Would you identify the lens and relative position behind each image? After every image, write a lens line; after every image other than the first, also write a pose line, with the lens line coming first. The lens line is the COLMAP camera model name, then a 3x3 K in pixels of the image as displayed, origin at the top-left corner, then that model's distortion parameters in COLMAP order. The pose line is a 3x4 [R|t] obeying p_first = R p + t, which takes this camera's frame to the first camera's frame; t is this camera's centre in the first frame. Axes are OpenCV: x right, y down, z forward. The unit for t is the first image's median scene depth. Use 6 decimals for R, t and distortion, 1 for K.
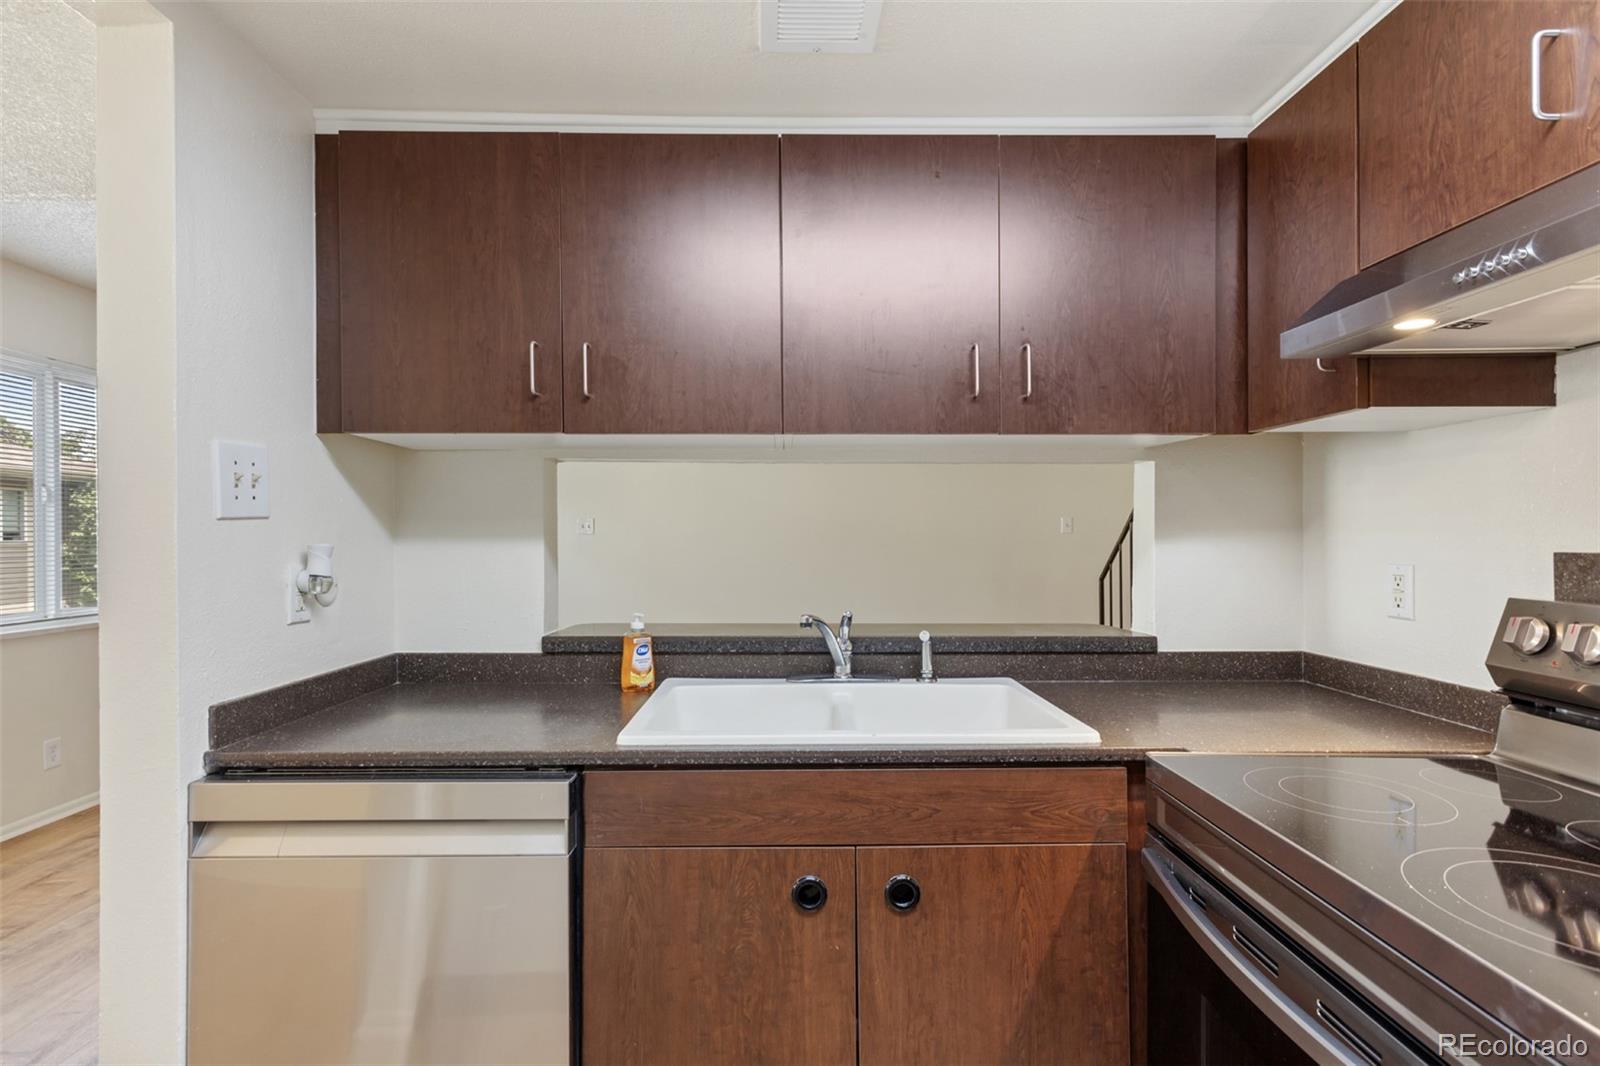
lens RADIAL K [[775.1, 0, 805.3], [0, 775.1, 542.7], [0, 0, 1]] dist [0.007803, 0.001385]
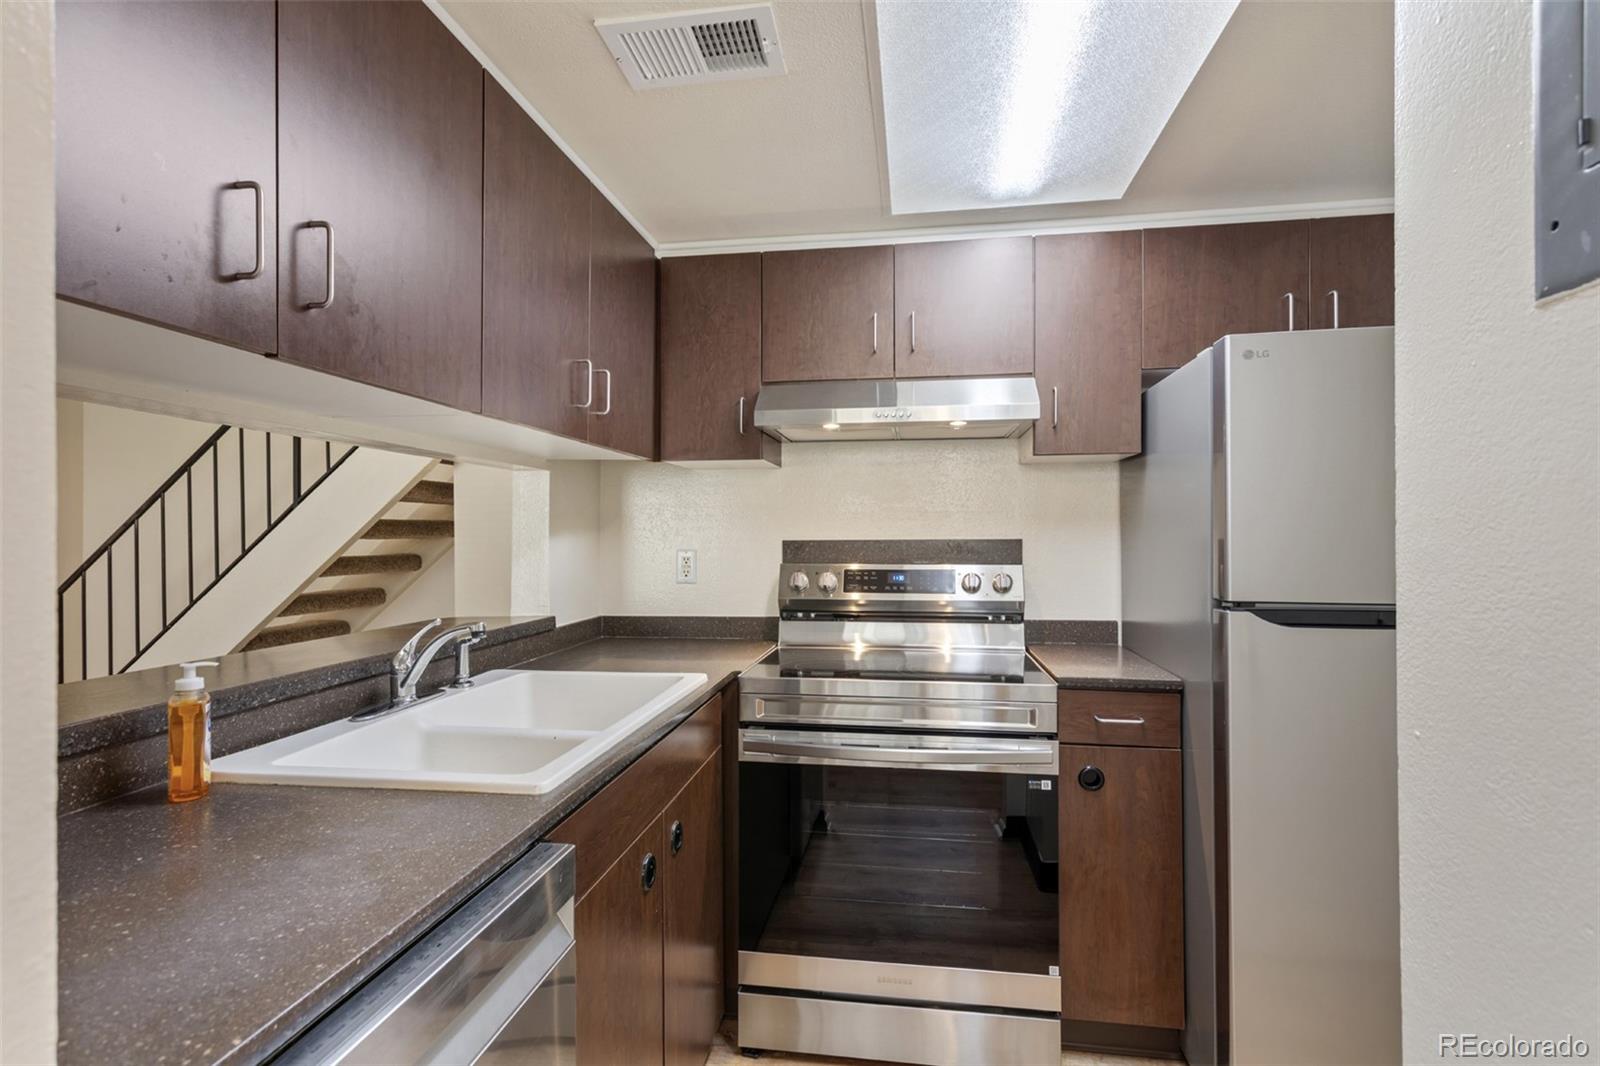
lens RADIAL K [[775.1, 0, 793.3], [0, 775.1, 534.3], [0, 0, 1]] dist [0.007803, 0.001385]
pose [[0.178204, -0.001007, 0.983993, -0.812711], [0.008497, 0.999964, -0.000516, -0.002353], [-0.983957, 0.008453, 0.178206, 0.505585]]
